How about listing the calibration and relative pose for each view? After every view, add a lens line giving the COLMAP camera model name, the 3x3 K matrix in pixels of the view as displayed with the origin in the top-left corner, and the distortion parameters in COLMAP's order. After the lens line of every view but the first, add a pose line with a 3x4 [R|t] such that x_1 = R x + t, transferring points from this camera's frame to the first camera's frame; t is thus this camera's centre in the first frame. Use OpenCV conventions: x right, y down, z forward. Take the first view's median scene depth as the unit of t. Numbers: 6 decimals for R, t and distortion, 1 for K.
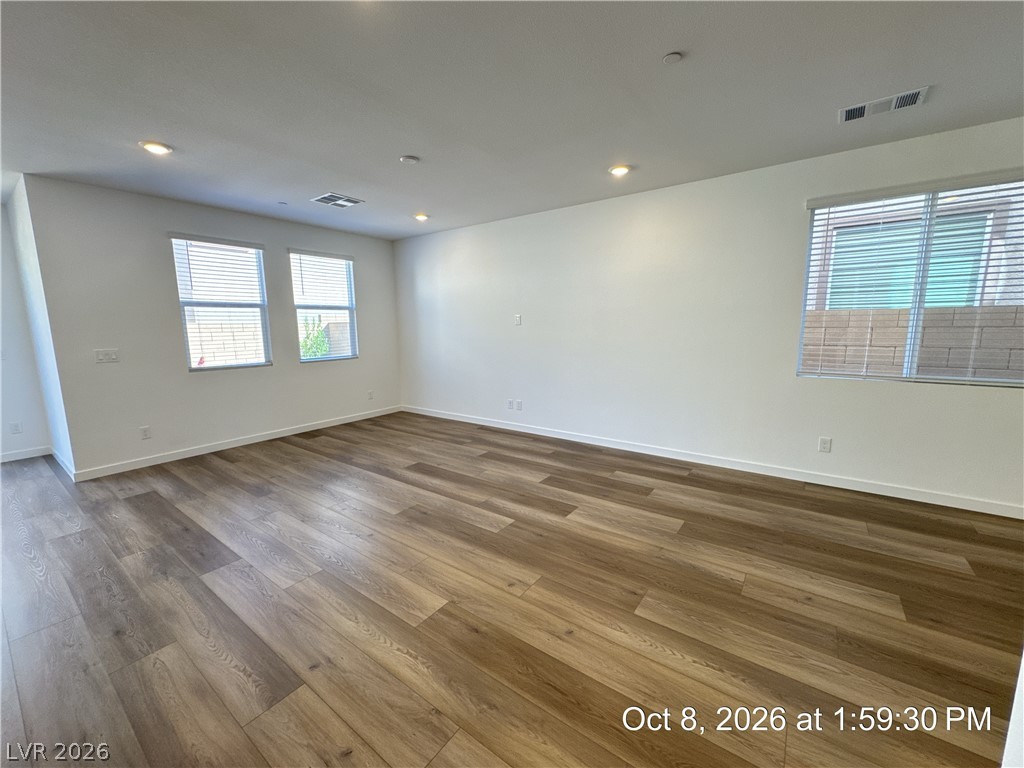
lens RADIAL K [[409.8, 0, 509.0], [0, 409.8, 384.8], [0, 0, 1]] dist [-0.005570, 0.000839]
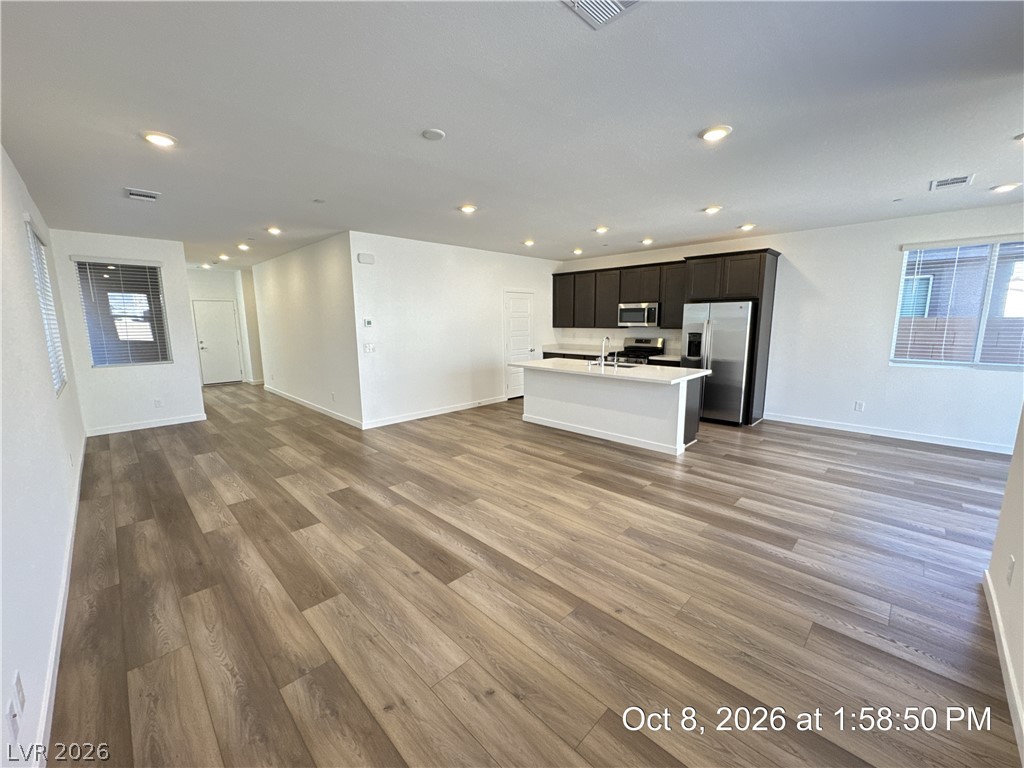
lens RADIAL K [[409.8, 0, 511.1], [0, 409.8, 387.8], [0, 0, 1]] dist [-0.005570, 0.000839]
pose [[-0.988397, -0.005281, 0.151800, -0.517445], [0.042326, 0.950234, 0.308648, -0.321300], [-0.145875, 0.311492, -0.938985, 1.888538]]
